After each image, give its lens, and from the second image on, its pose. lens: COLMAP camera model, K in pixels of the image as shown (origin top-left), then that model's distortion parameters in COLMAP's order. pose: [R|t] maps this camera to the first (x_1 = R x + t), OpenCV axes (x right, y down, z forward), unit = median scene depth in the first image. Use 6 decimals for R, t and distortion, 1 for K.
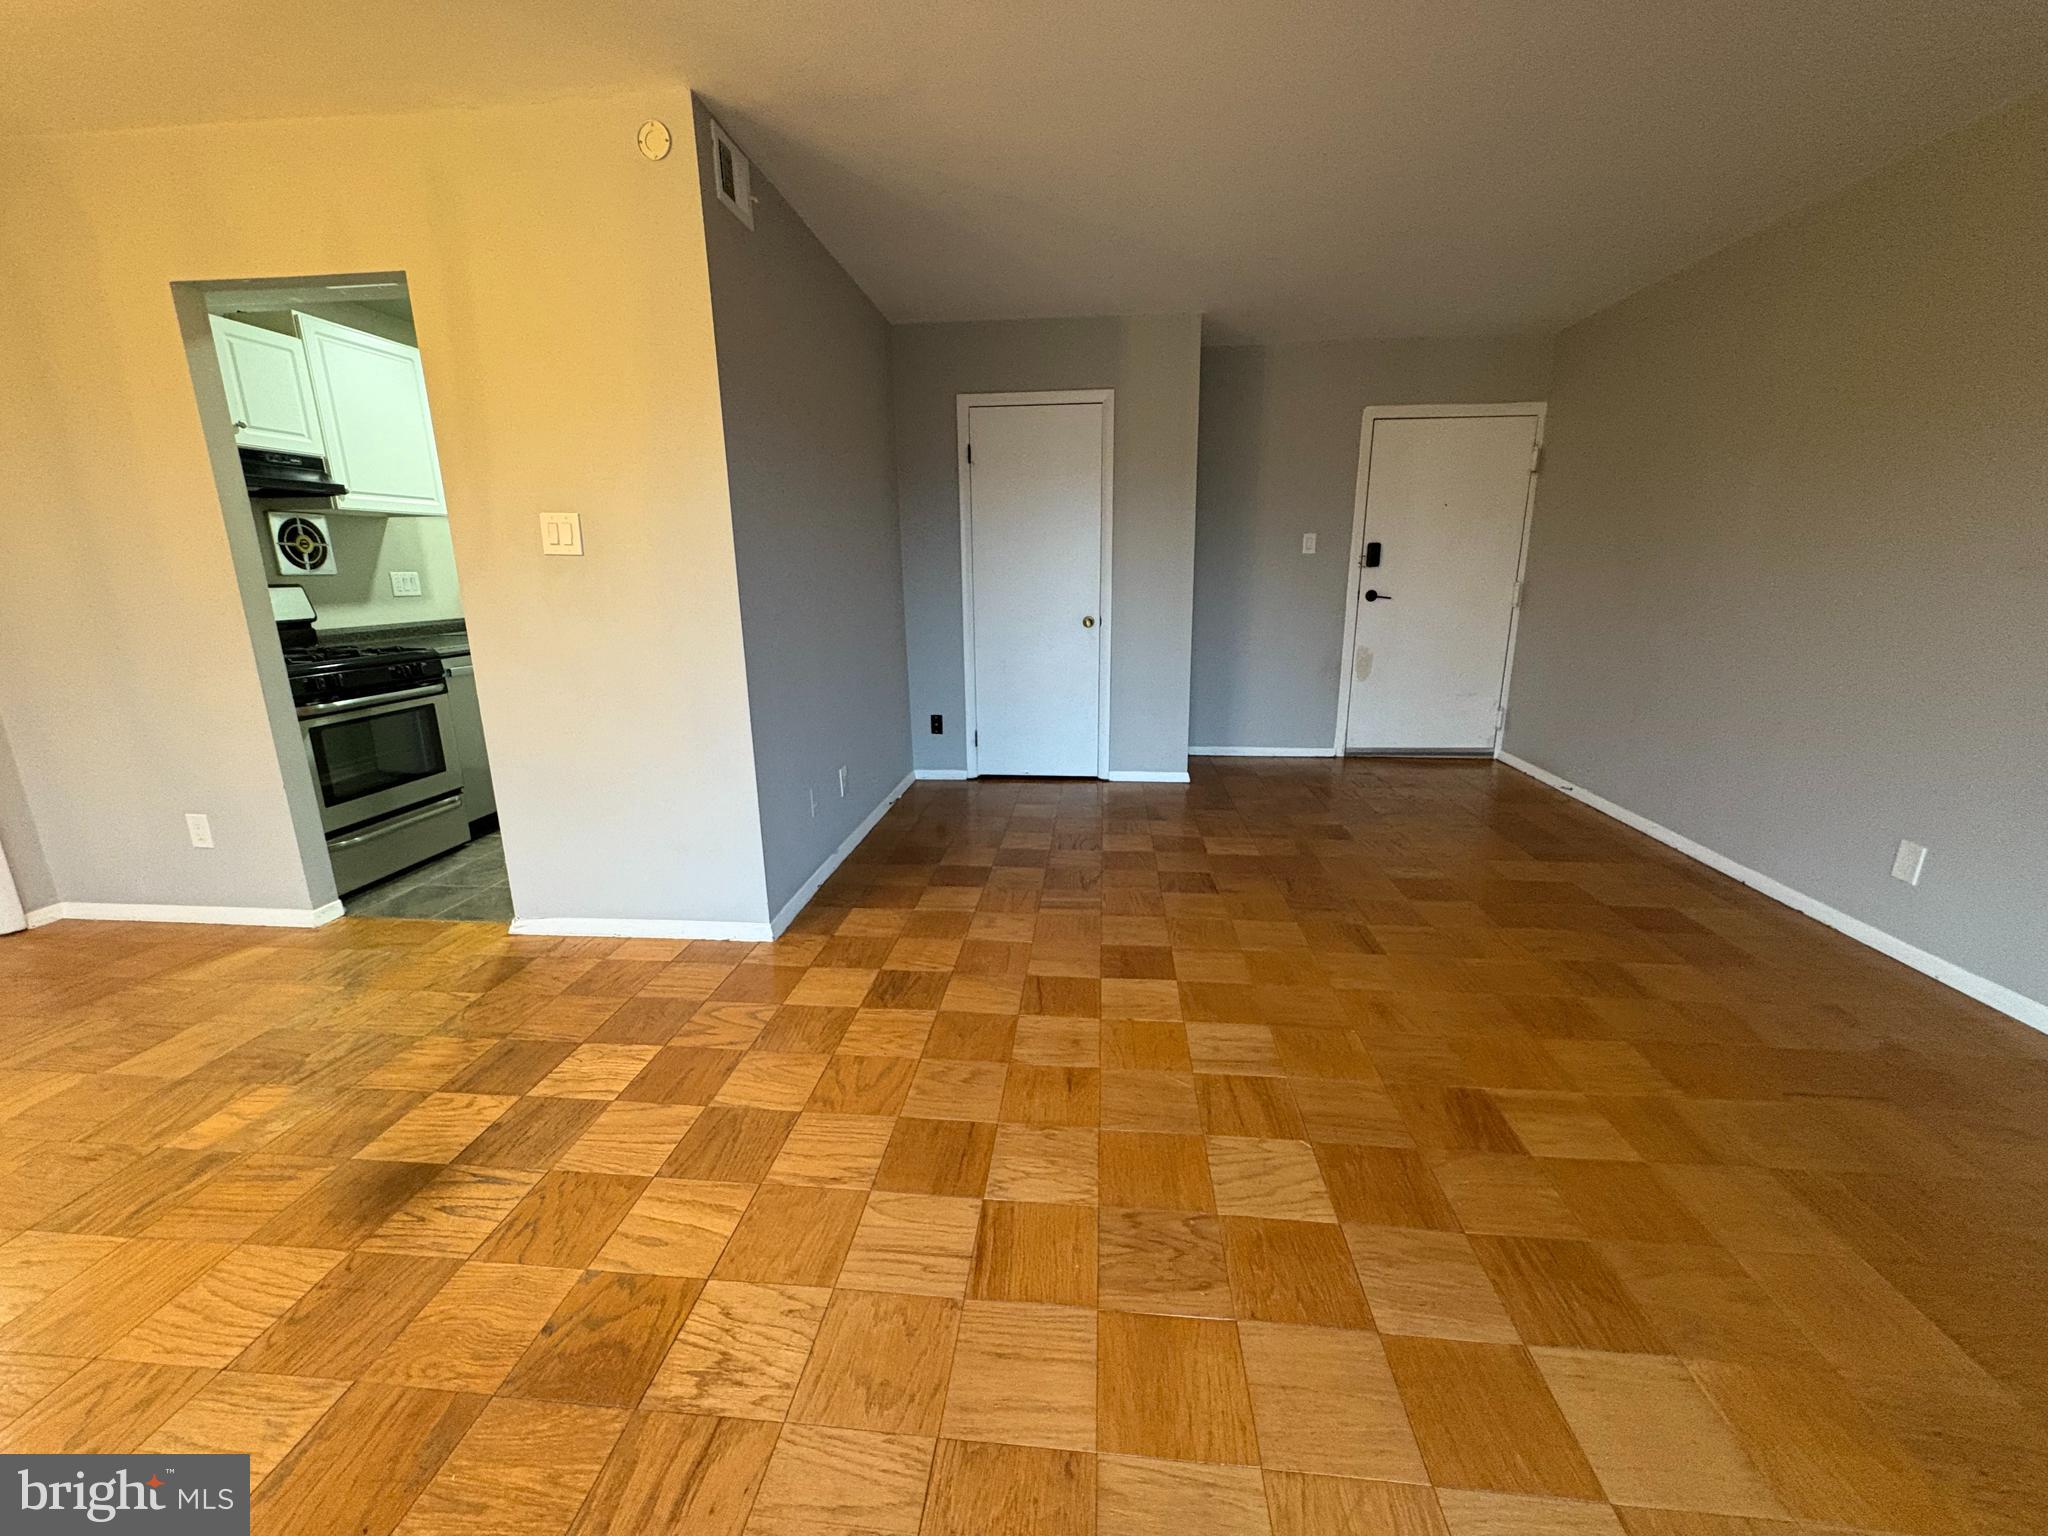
lens RADIAL K [[815.7, 0, 1024.2], [0, 815.7, 763.8], [0, 0, 1]] dist [-0.001706, -0.000125]
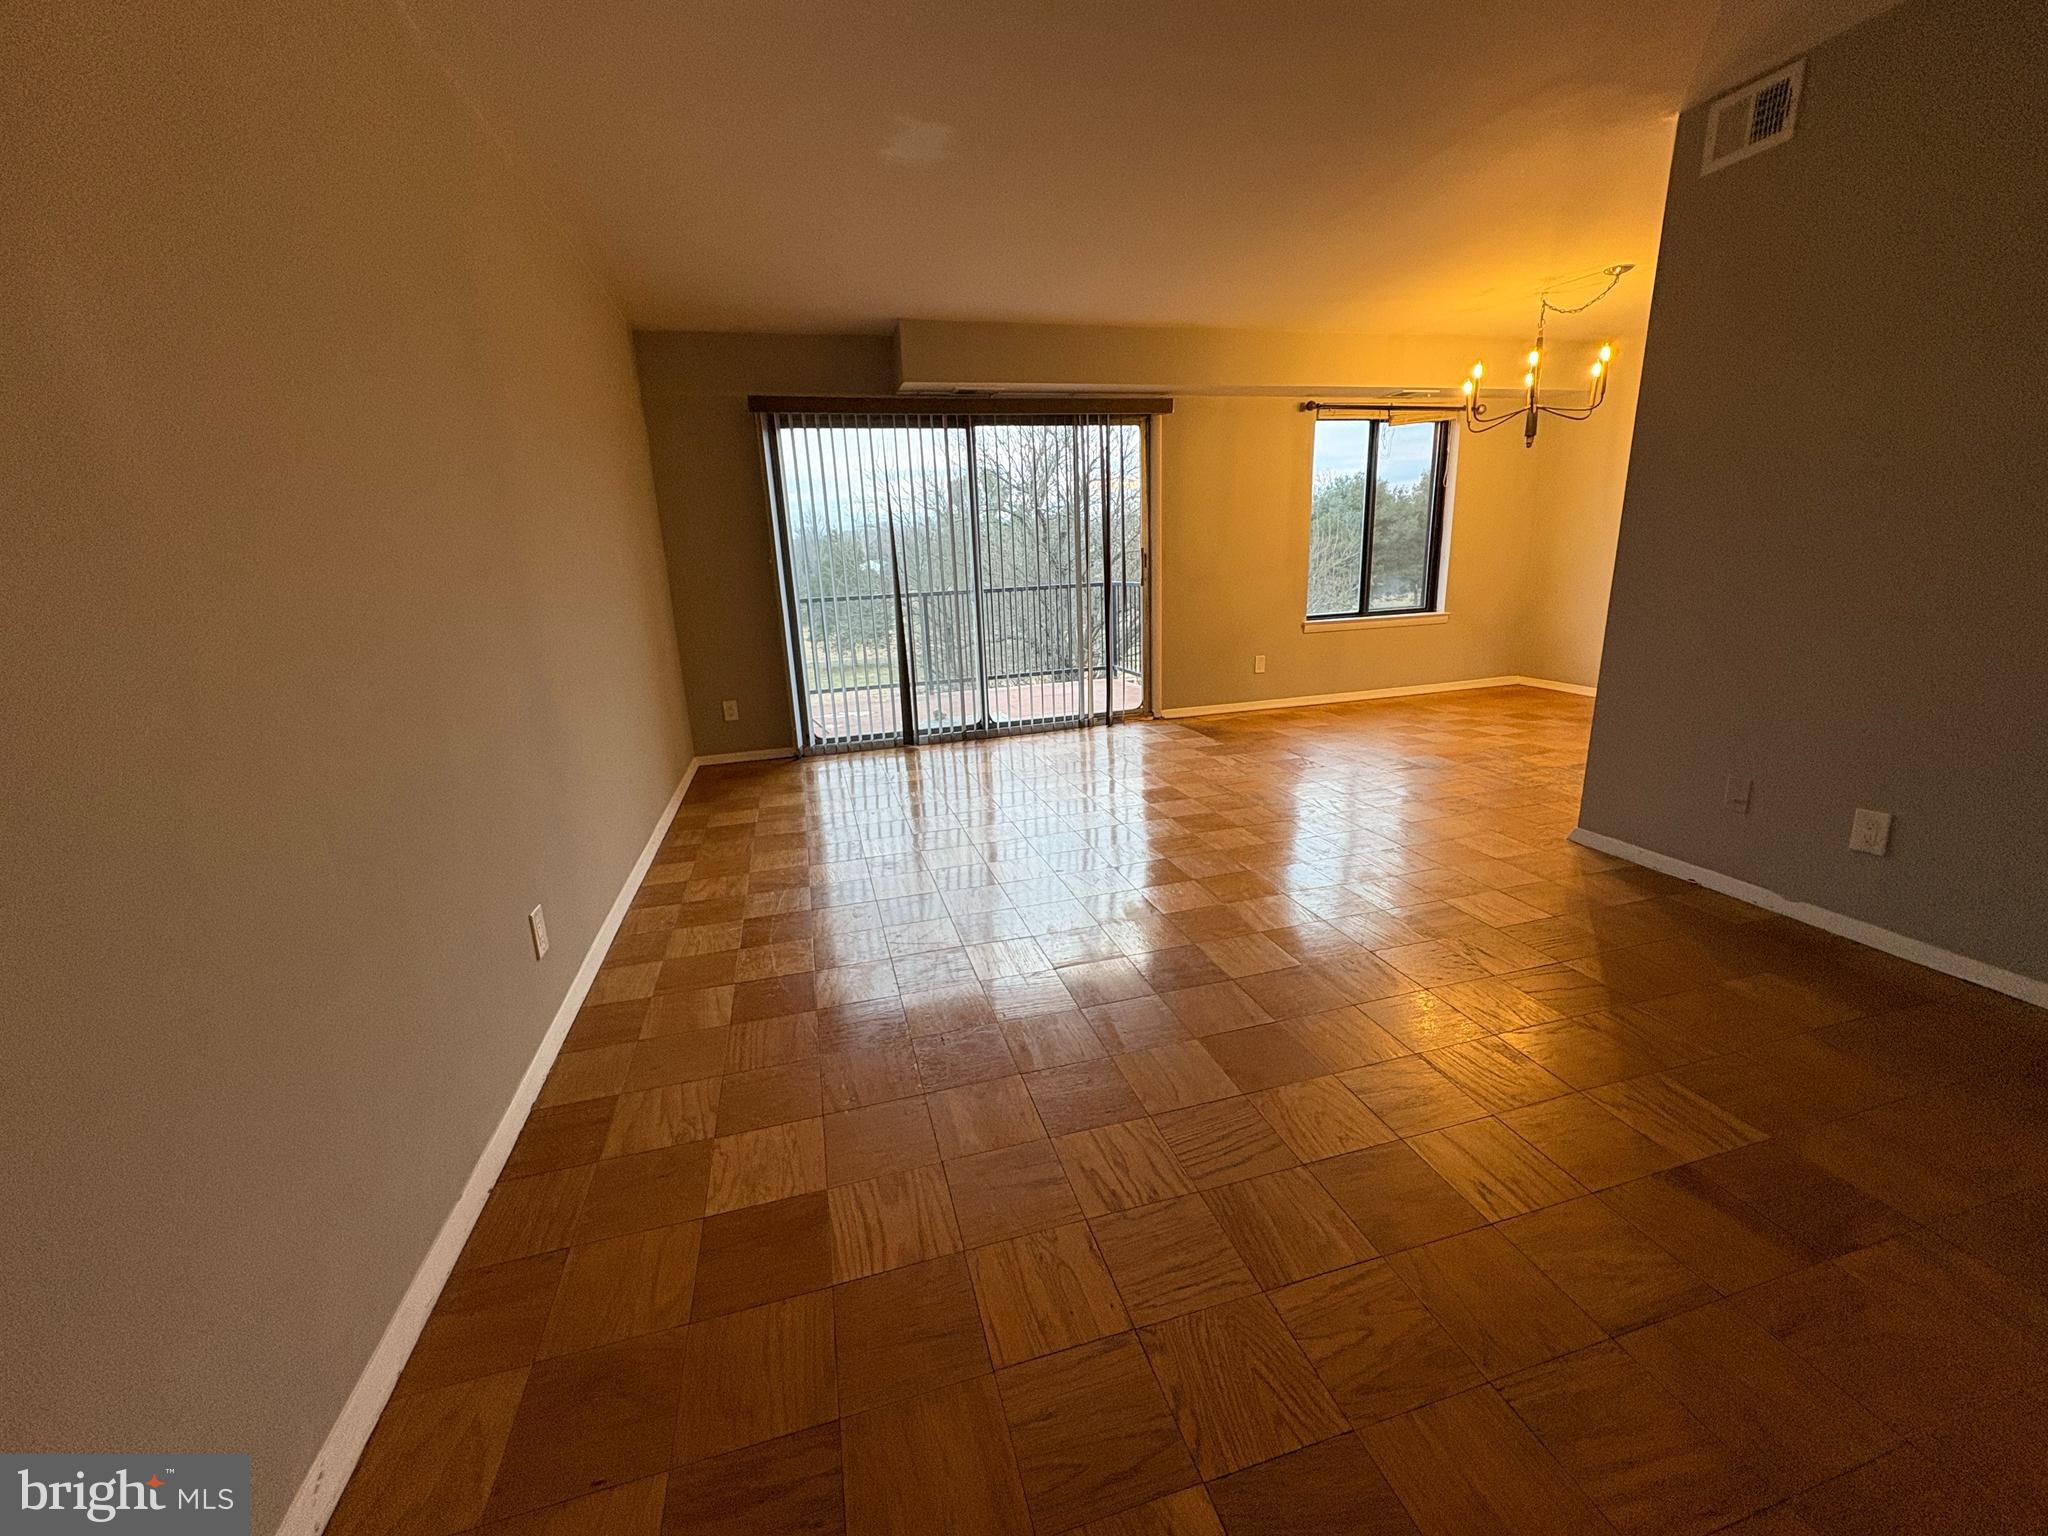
lens RADIAL K [[815.7, 0, 1024.2], [0, 815.7, 763.8], [0, 0, 1]] dist [-0.001706, -0.000125]
pose [[-0.930153, 0.140137, -0.339378, 0.668973], [-0.034434, 0.886934, 0.460611, -0.326675], [0.365554, 0.440125, -0.820159, 1.339000]]
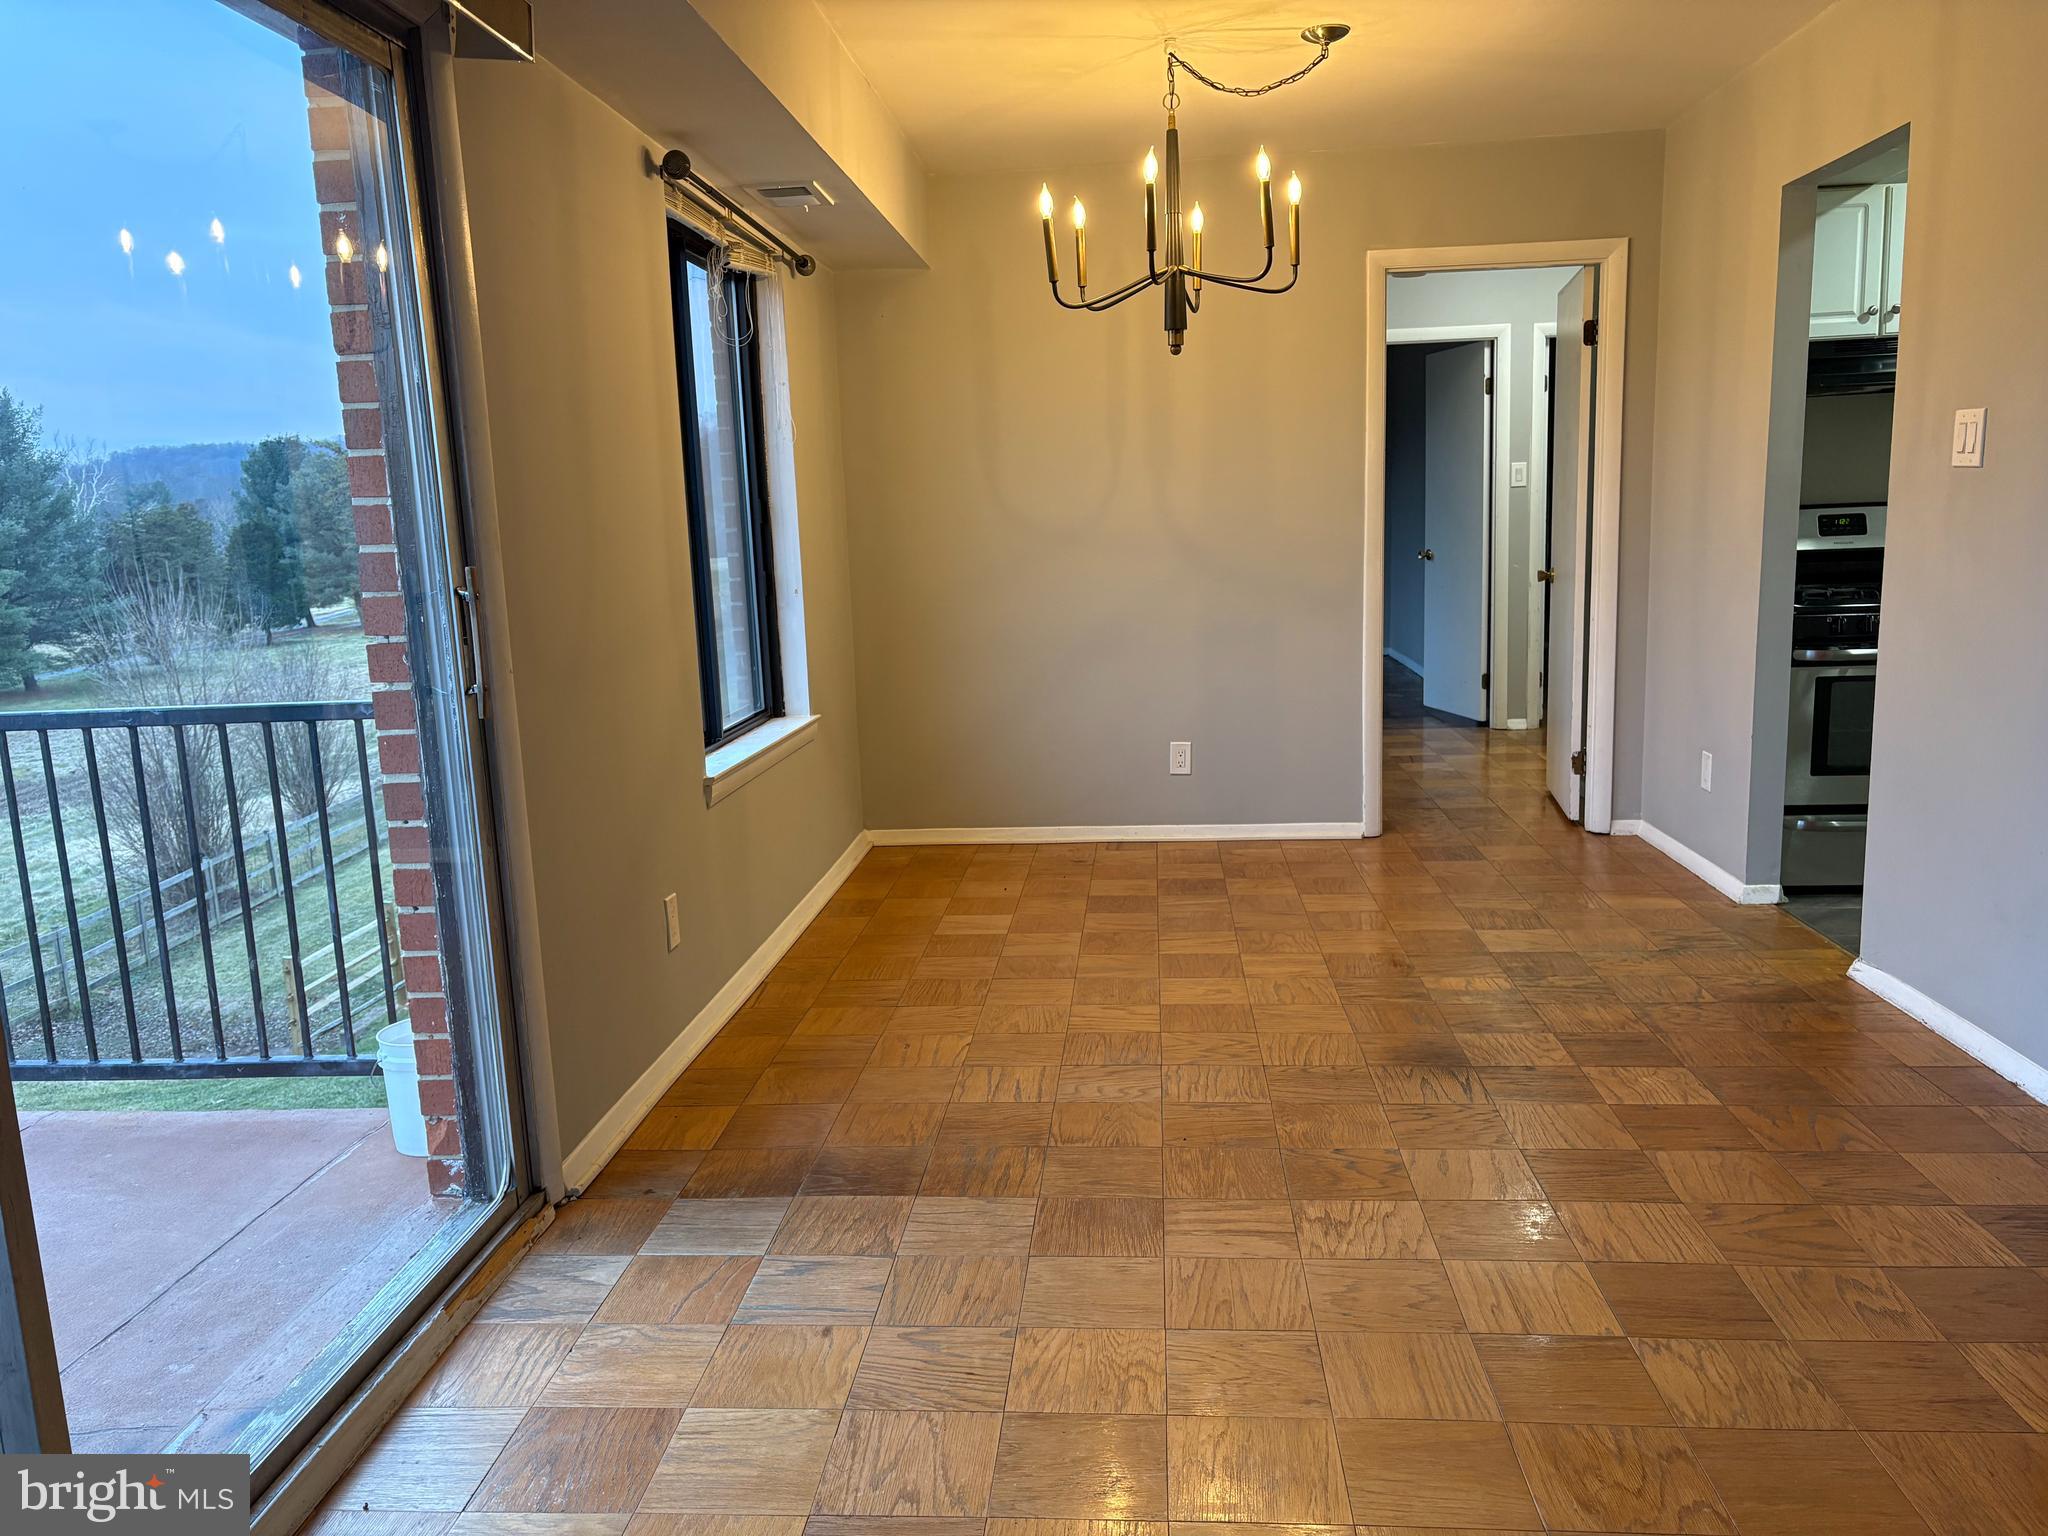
lens RADIAL K [[1553.3, 0, 1015.3], [0, 1553.3, 770.6], [0, 0, 1]] dist [0.055118, -0.059750]
pose [[0.007821, 0.171222, -0.985201, 0.621885], [-0.202561, 0.965077, 0.166117, -0.046051], [0.979238, 0.198264, 0.042231, 0.137765]]
